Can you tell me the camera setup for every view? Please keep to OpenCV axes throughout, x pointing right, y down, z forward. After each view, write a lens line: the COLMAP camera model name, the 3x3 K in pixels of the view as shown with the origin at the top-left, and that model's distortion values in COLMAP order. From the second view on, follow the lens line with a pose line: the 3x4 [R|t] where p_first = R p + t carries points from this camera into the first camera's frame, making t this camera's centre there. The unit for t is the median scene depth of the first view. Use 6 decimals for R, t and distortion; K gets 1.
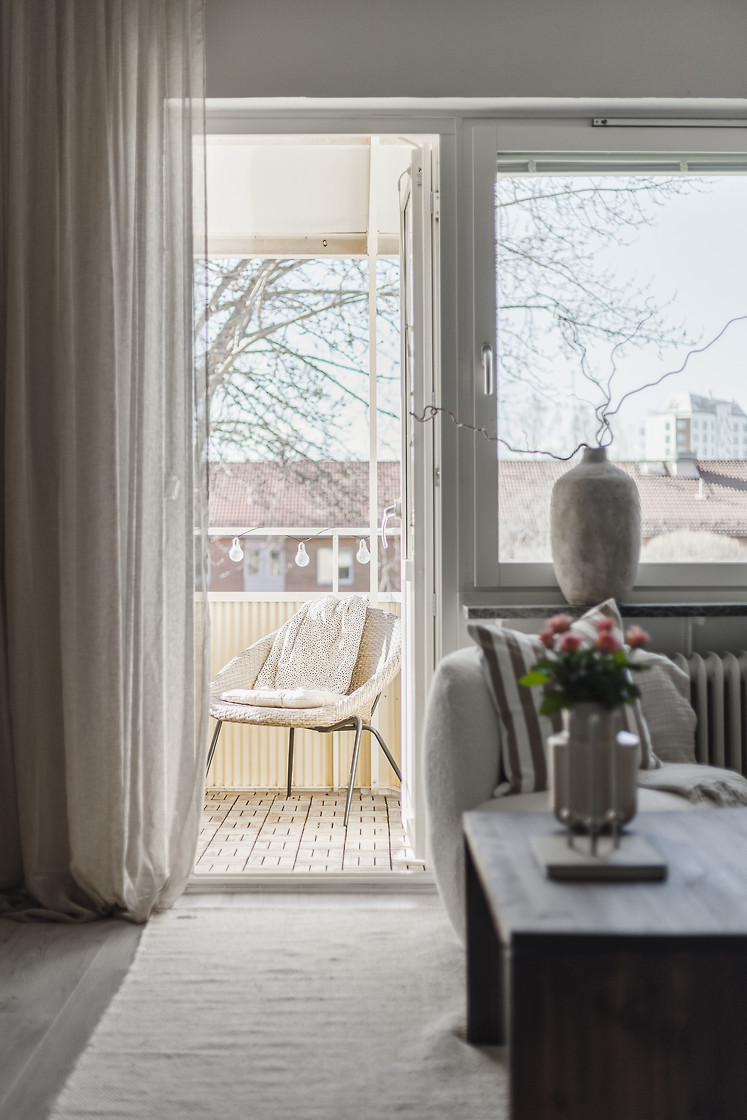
lens RADIAL K [[1592.0, 0, 373.9], [0, 1592.0, 561.1], [0, 0, 1]] dist [-0.050055, 0.000000]
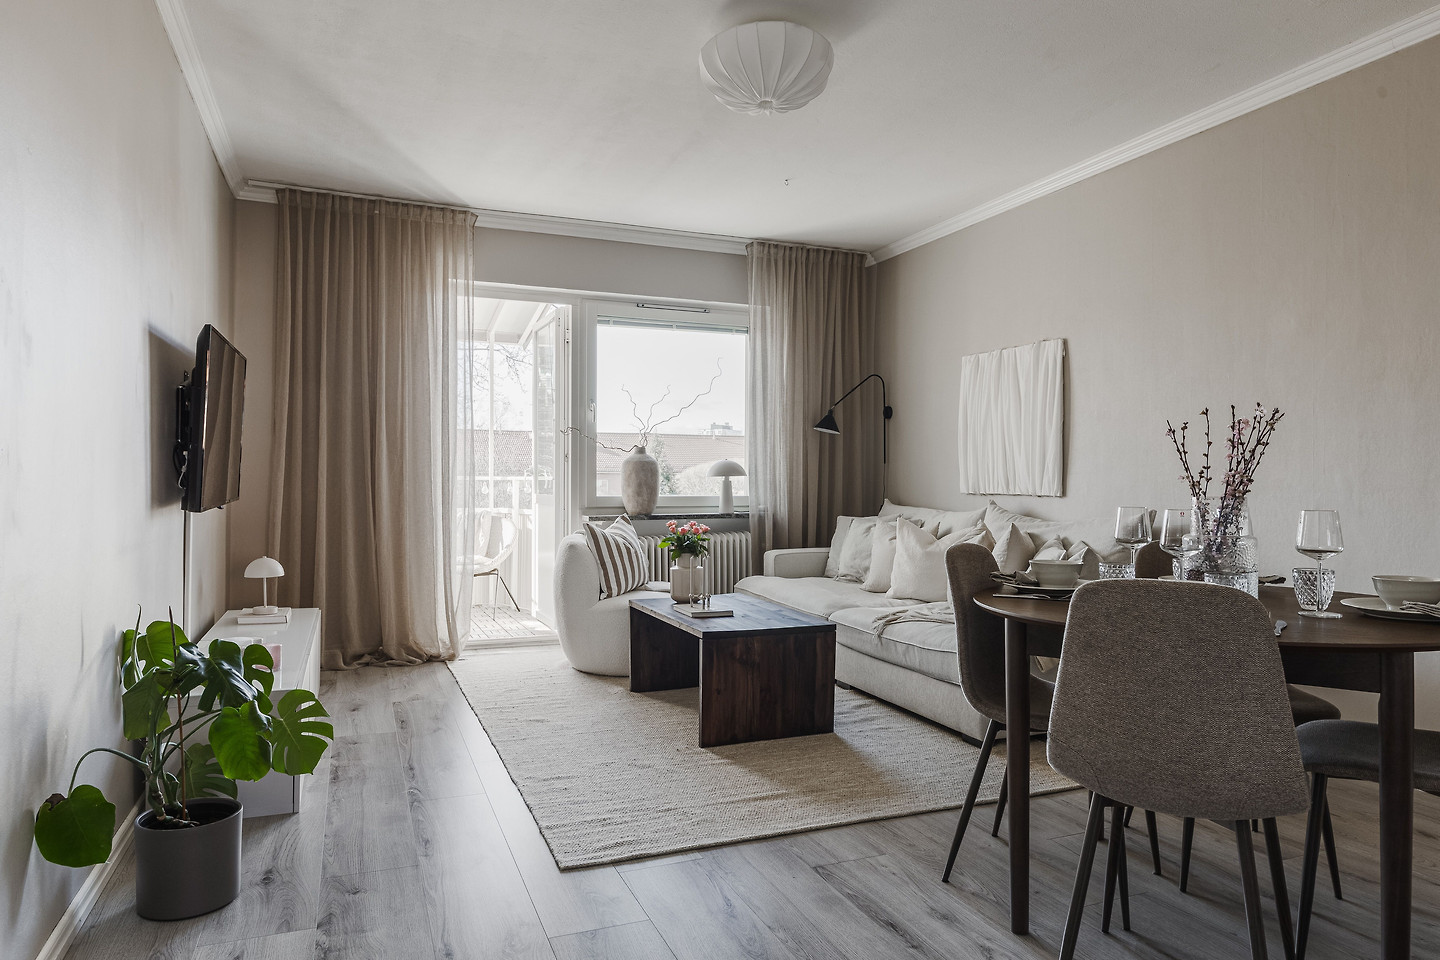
lens RADIAL K [[884.1, 0, 716.4], [0, 884.1, 482.7], [0, 0, 1]] dist [-0.007966, -0.002283]
pose [[0.923940, 0.012256, 0.382340, -0.253292], [-0.010665, 0.999923, -0.006282, -0.013170], [-0.382388, 0.001727, 0.924000, -0.235789]]
